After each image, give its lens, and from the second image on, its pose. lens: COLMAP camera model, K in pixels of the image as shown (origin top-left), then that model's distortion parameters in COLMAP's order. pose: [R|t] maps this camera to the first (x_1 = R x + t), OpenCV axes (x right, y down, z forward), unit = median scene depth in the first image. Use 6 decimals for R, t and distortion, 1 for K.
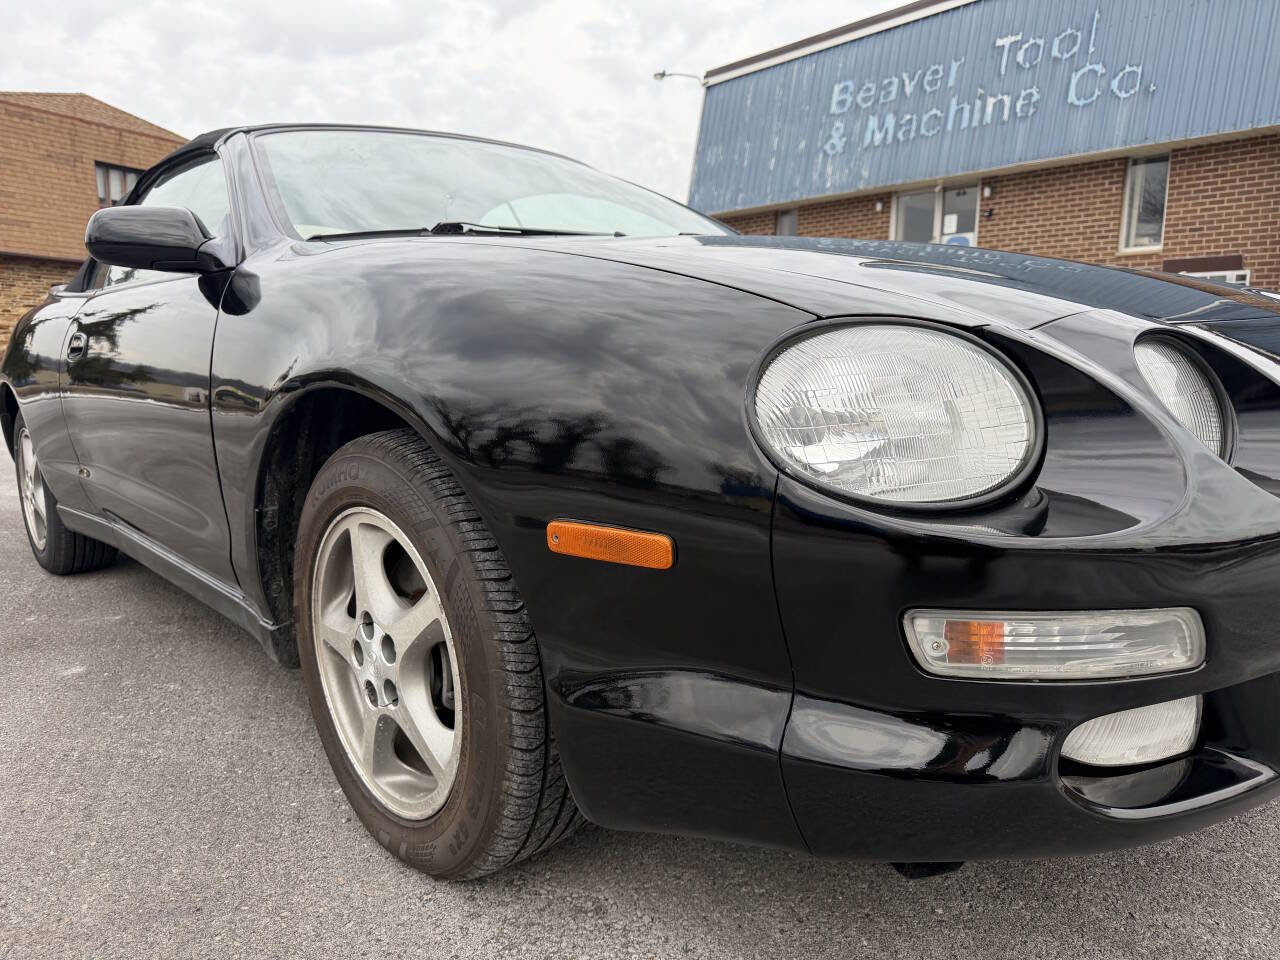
lens RADIAL K [[917.2, 0, 640.0], [0, 917.2, 480.0], [0, 0, 1]] dist [0.004857, -0.007806]
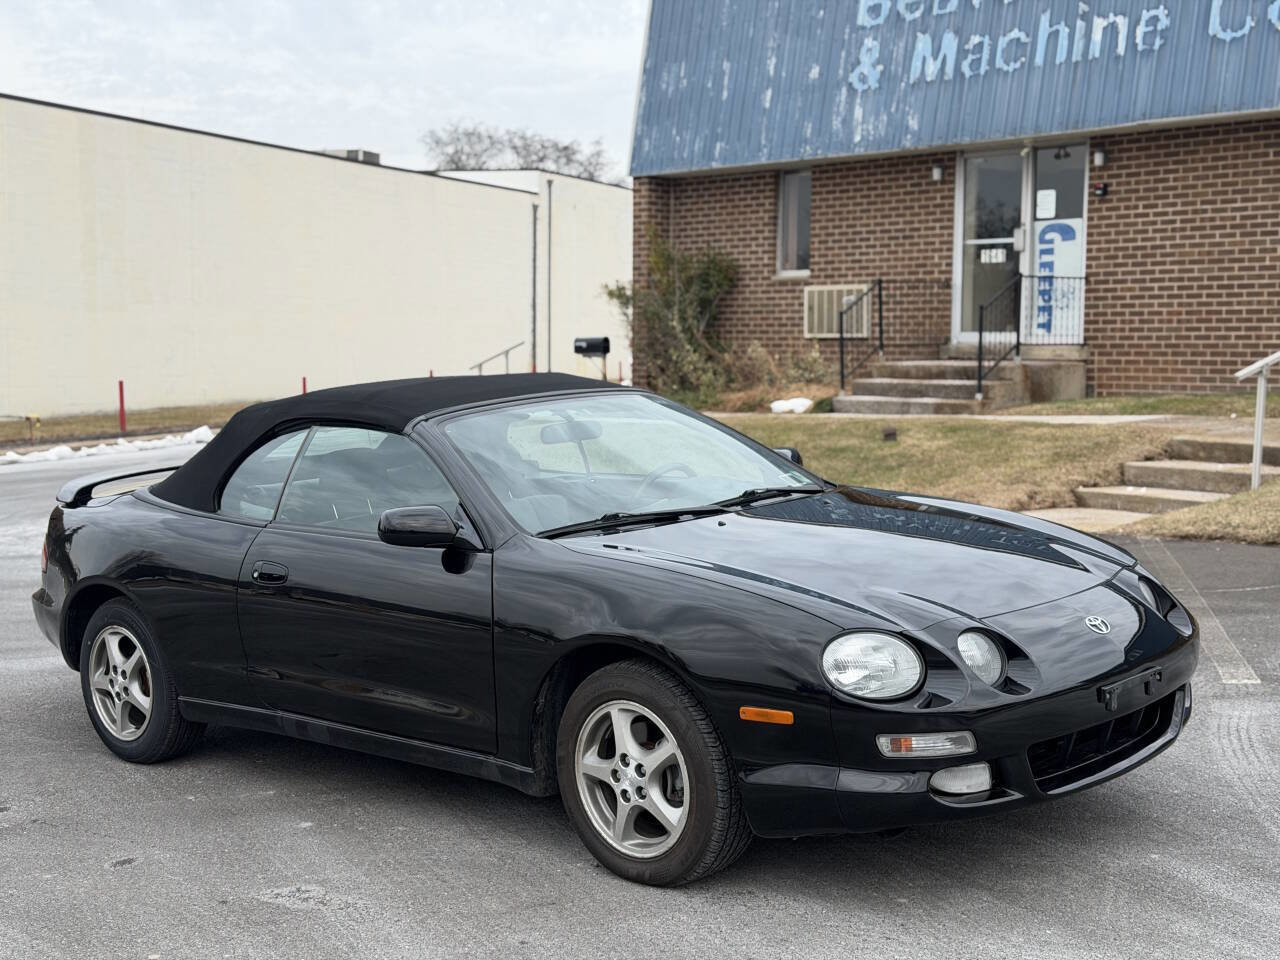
lens RADIAL K [[1807.0, 0, 640.0], [0, 1807.0, 480.0], [0, 0, 1]] dist [0.121224, -0.023949]
pose [[0.997099, -0.022276, 0.072781, -0.048878], [0.026527, 0.997966, -0.057972, -0.019996], [-0.071342, 0.059735, 0.995662, -0.268424]]
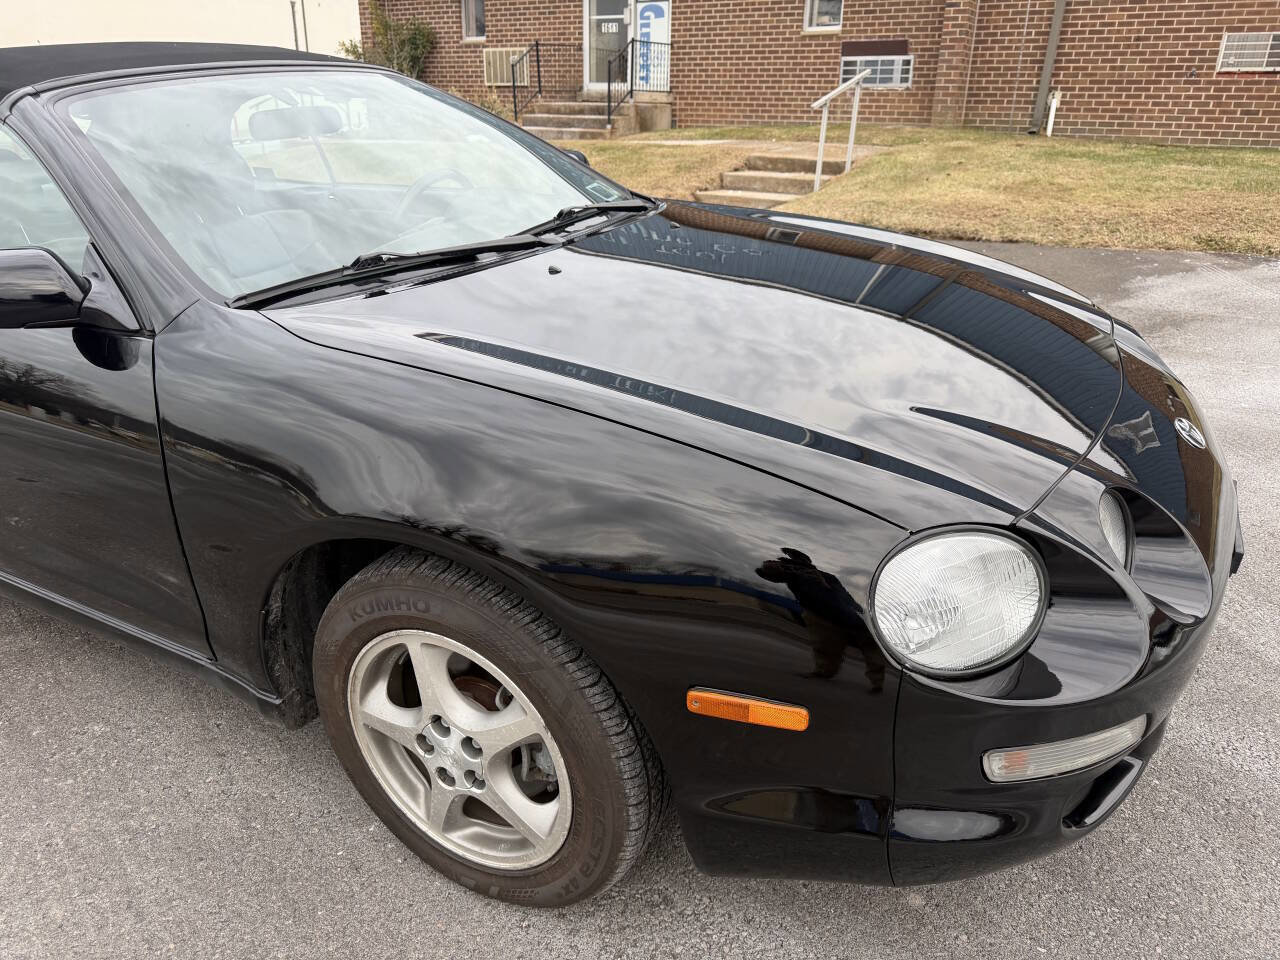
lens RADIAL K [[912.5, 0, 636.3], [0, 912.5, 484.7], [0, 0, 1]] dist [0.015232, -0.018810]
pose [[0.943697, -0.131278, 0.303648, -0.033801], [0.048426, 0.962822, 0.265762, -0.037071], [-0.327247, -0.236095, 0.914969, -0.001848]]
